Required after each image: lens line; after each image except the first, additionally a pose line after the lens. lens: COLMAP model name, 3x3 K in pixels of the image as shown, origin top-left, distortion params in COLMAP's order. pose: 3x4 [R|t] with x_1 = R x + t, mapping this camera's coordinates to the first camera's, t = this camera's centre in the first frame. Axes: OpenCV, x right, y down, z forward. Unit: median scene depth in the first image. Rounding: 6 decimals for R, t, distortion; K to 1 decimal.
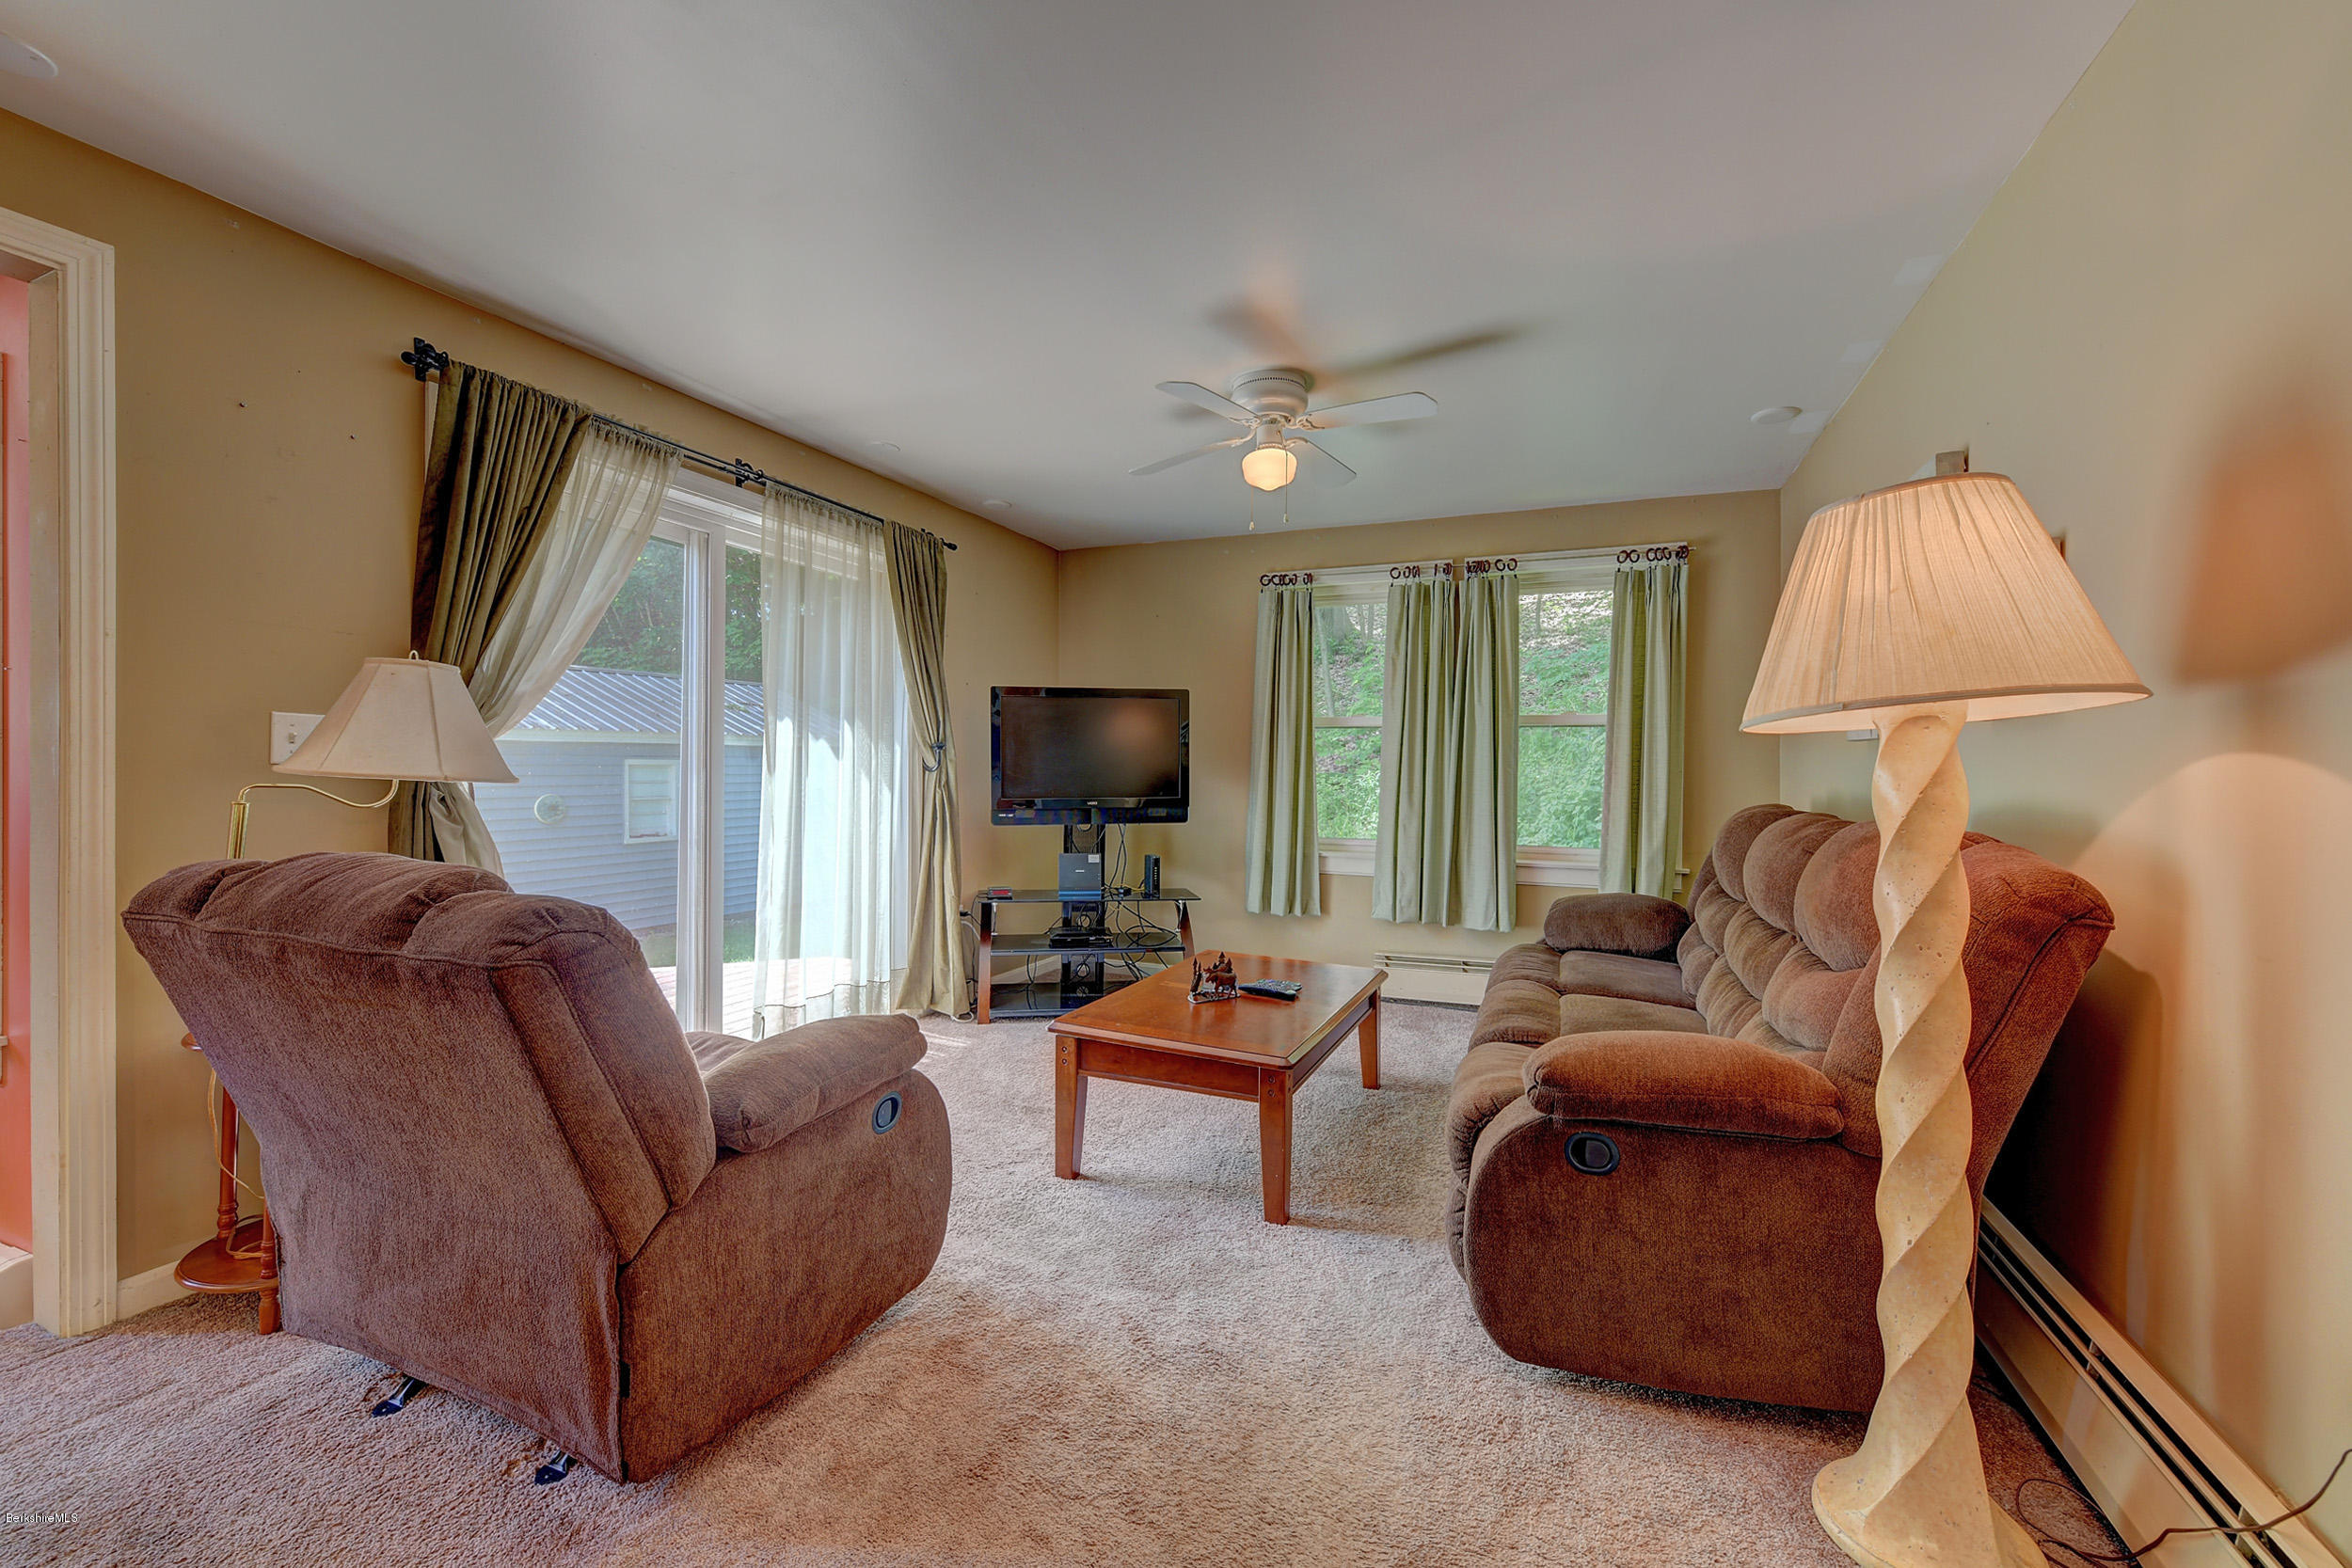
lens RADIAL K [[931.1, 0, 1174.2], [0, 931.1, 784.8], [0, 0, 1]] dist [0.000039, -0.000004]
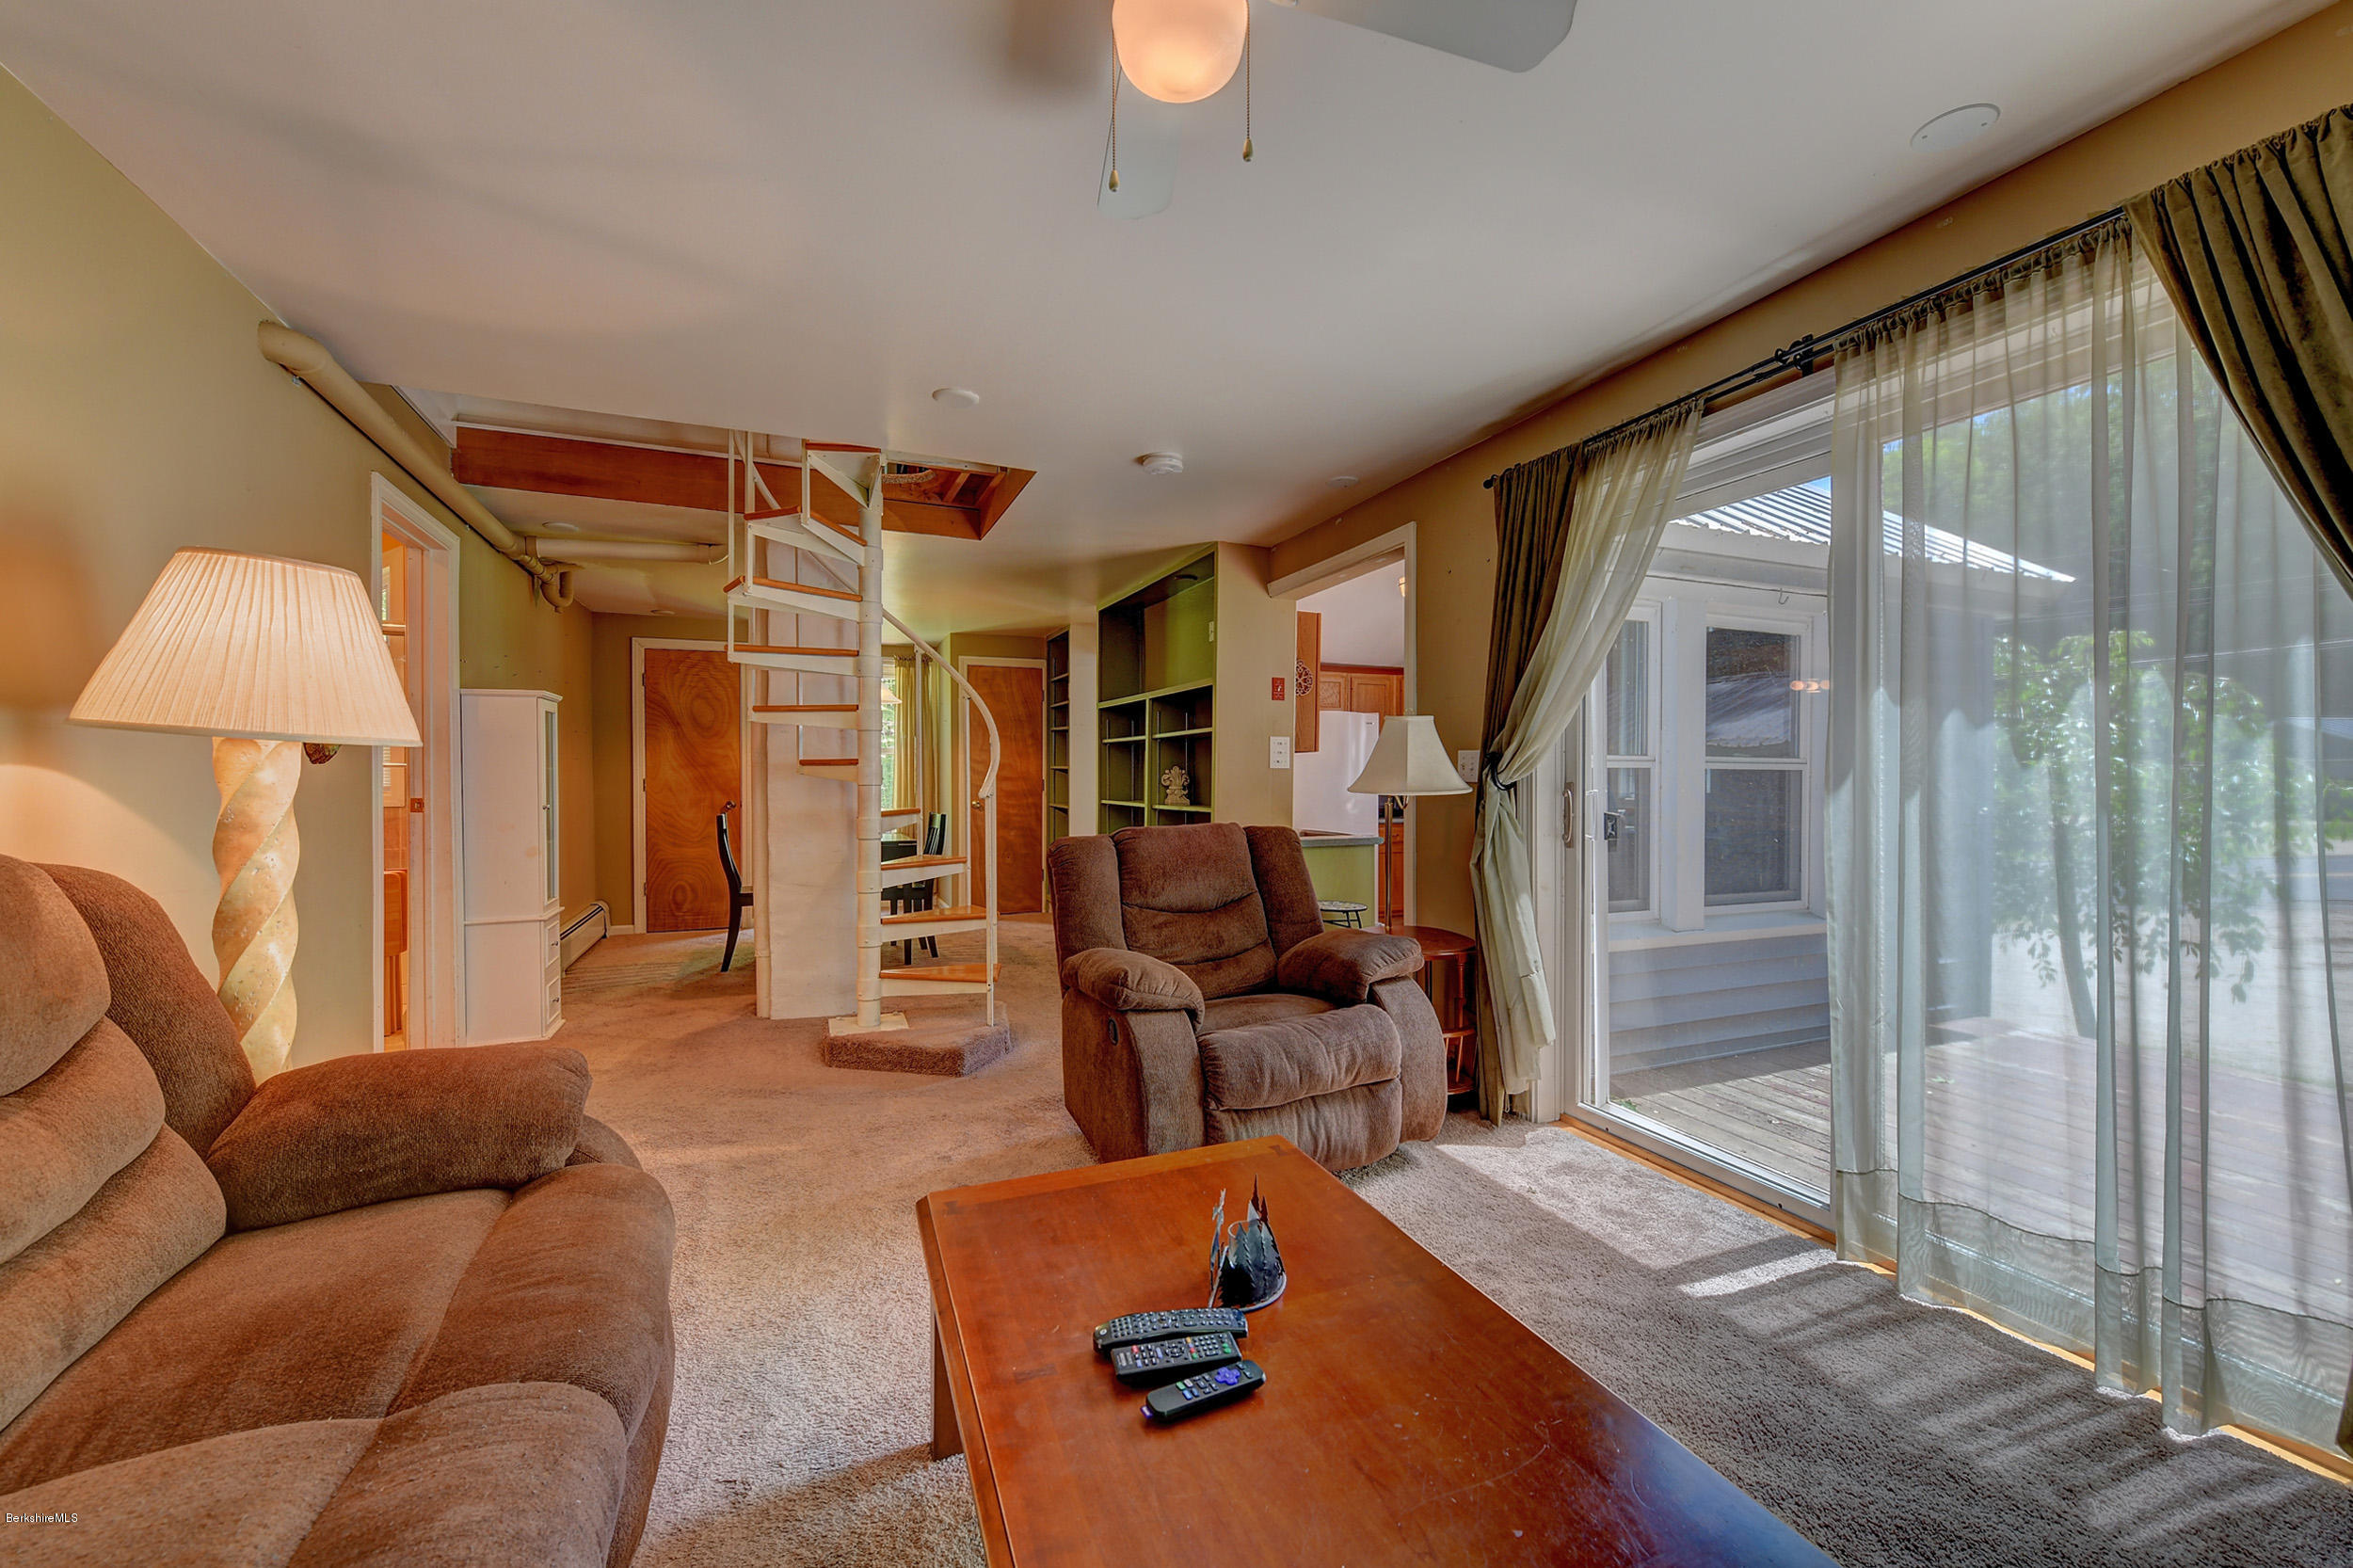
lens RADIAL K [[931.6, 0, 1170.8], [0, 931.6, 783.0], [0, 0, 1]] dist [0.000039, -0.000004]
pose [[-0.695034, -0.004239, -0.718965, 0.417788], [-0.012303, 0.999906, 0.005997, -0.021924], [0.718872, 0.013013, -0.695021, 1.358397]]
